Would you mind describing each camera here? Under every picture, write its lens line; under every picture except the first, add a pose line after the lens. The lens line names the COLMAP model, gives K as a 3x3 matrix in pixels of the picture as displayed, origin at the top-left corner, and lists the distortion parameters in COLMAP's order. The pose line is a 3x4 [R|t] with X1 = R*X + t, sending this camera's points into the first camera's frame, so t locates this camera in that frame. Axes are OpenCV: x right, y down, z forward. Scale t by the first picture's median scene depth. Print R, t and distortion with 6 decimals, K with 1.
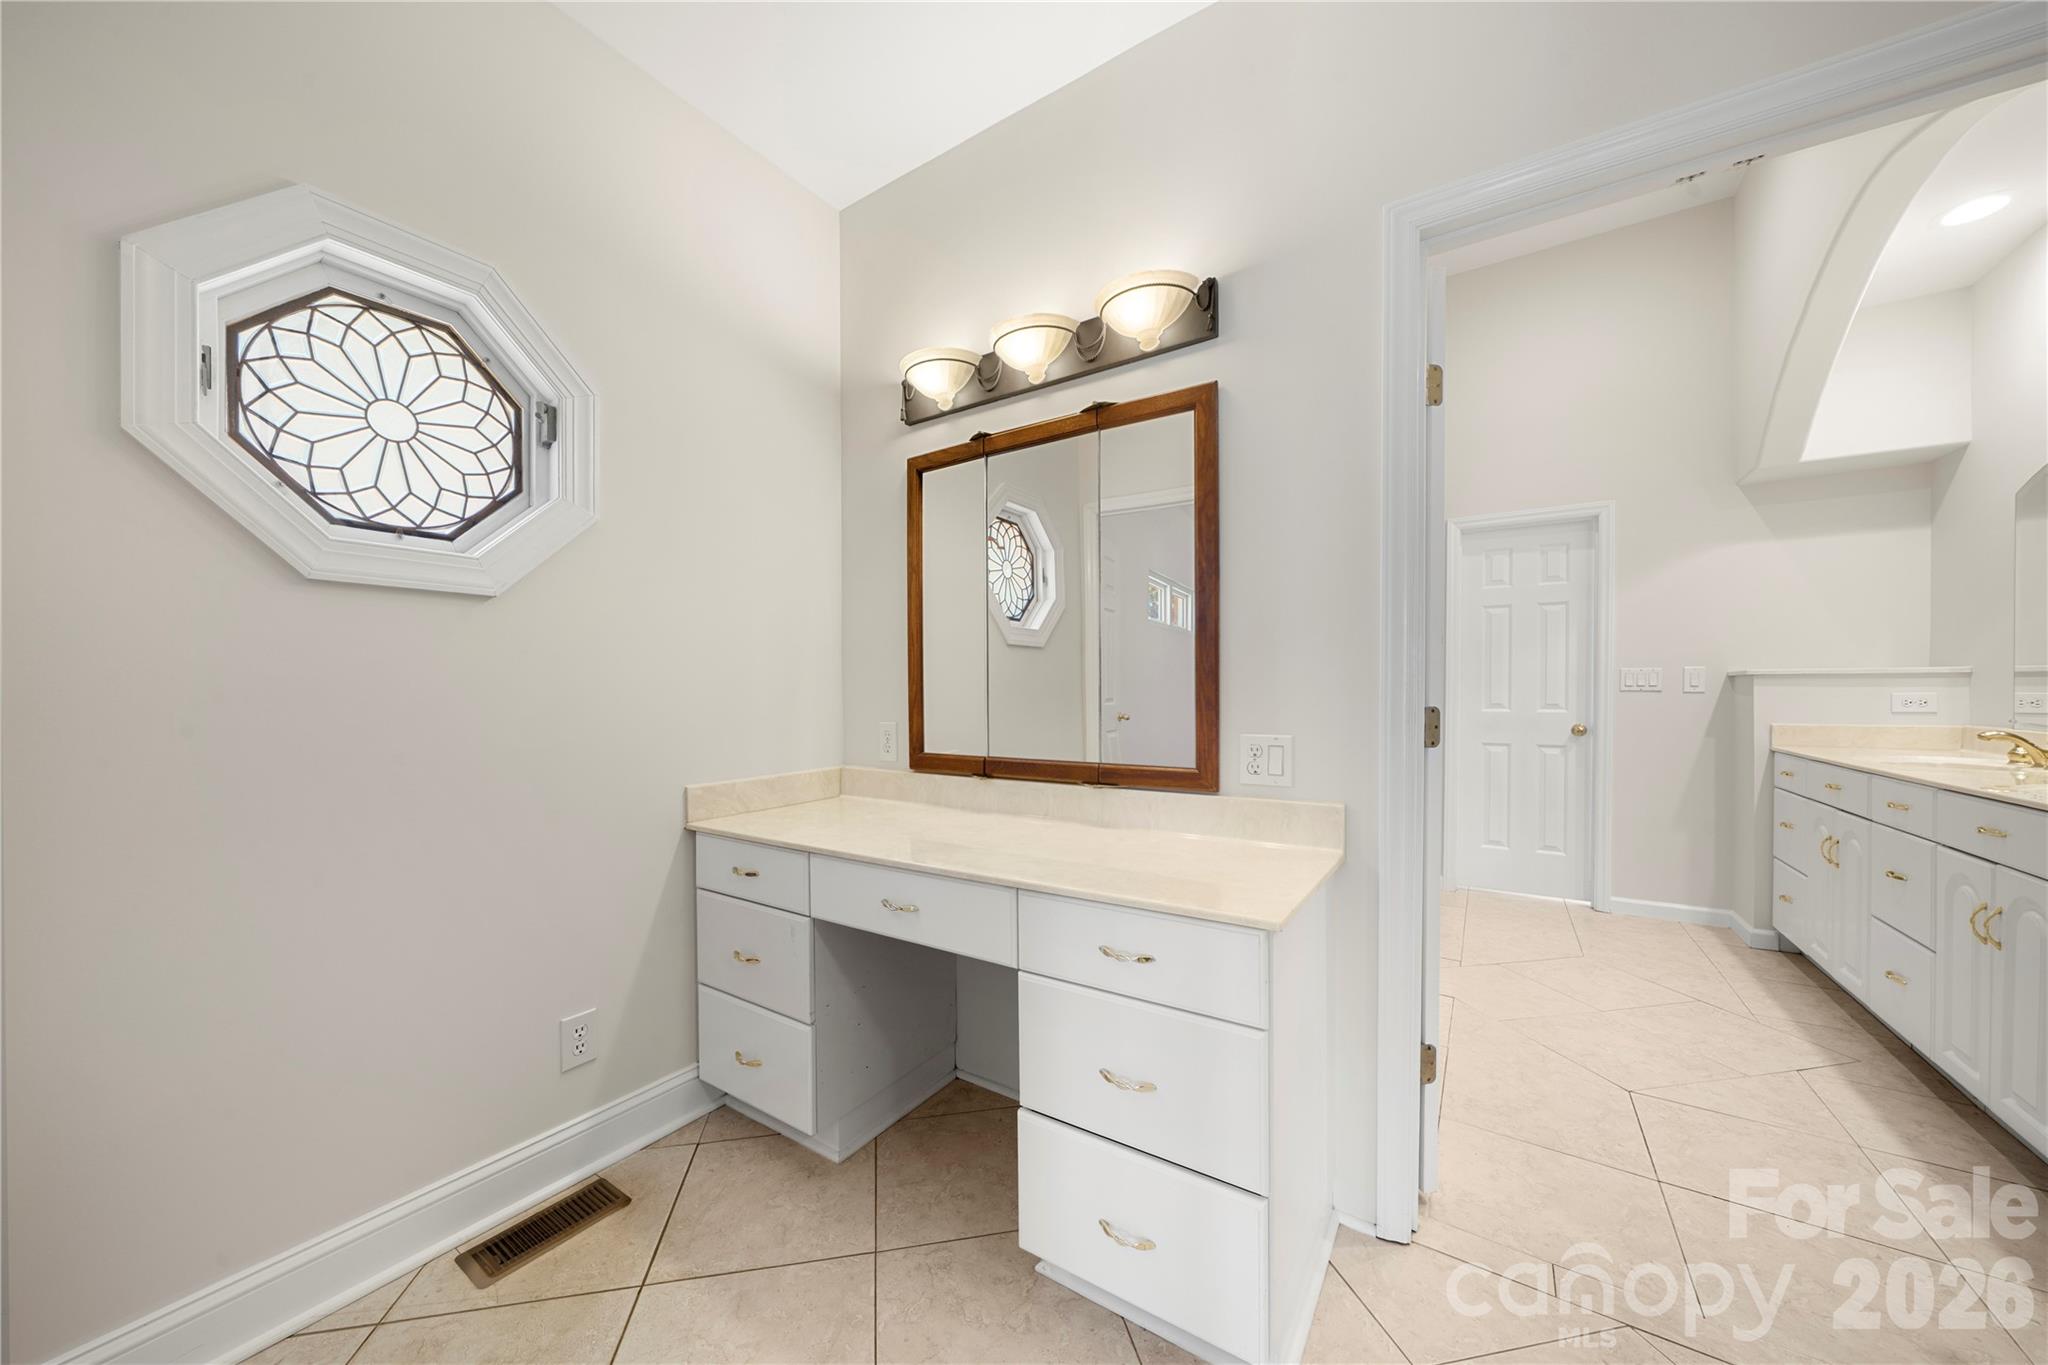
lens RADIAL K [[711.2, 0, 1022.8], [0, 711.2, 679.3], [0, 0, 1]] dist [-0.000416, -0.000071]
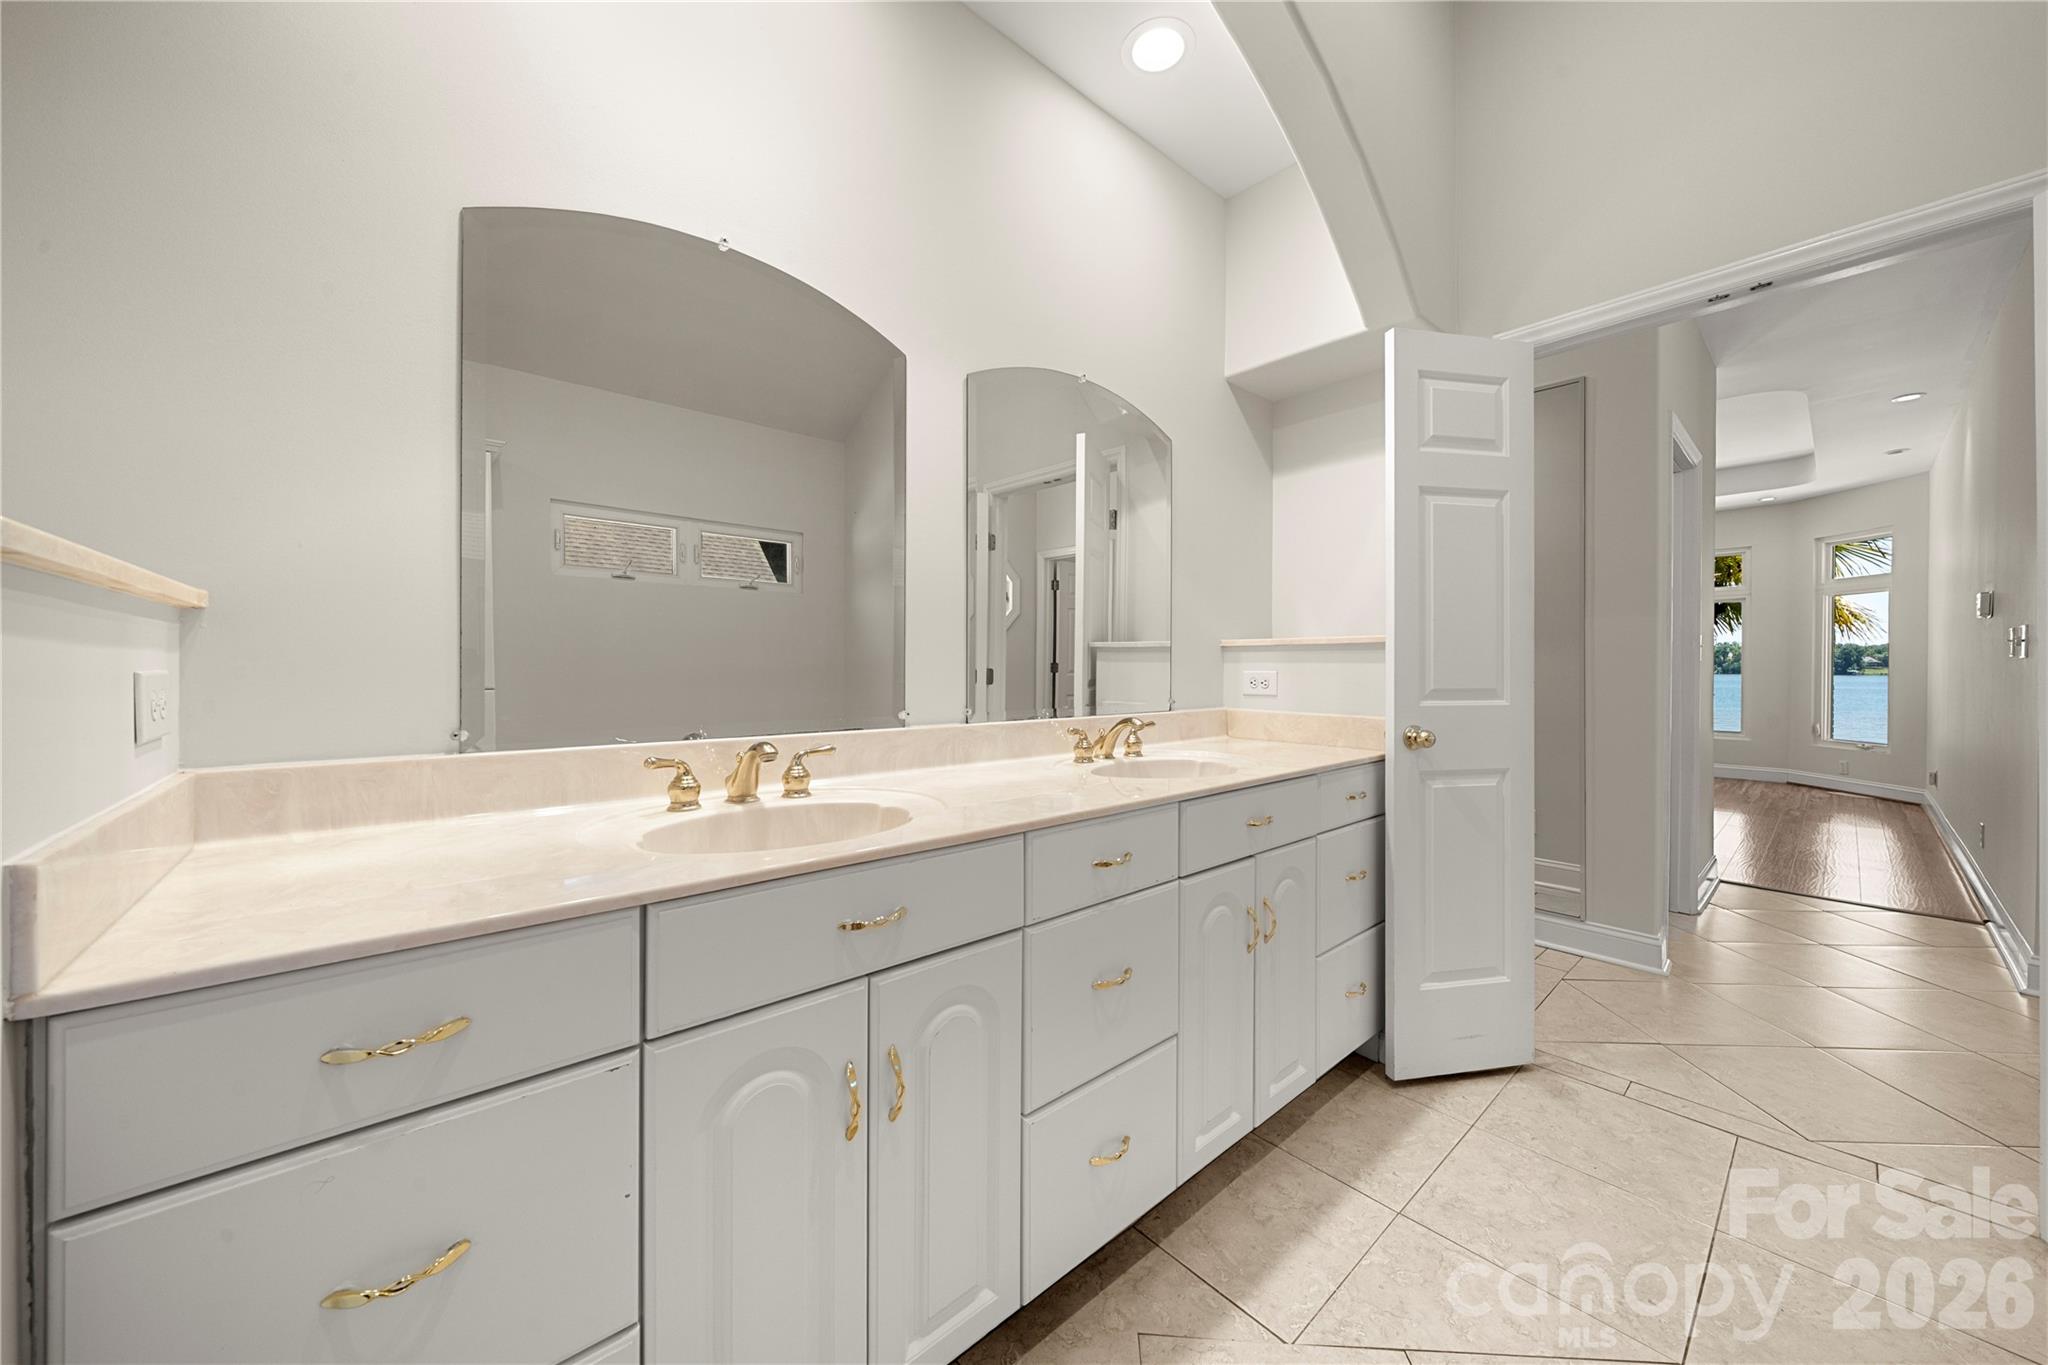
lens RADIAL K [[711.2, 0, 1022.8], [0, 711.2, 679.3], [0, 0, 1]] dist [-0.000416, -0.000071]
pose [[-0.964223, -0.001638, 0.265088, 1.252972], [-0.002631, 0.999991, -0.003391, 0.032131], [-0.265080, -0.003967, -0.964218, 1.746251]]
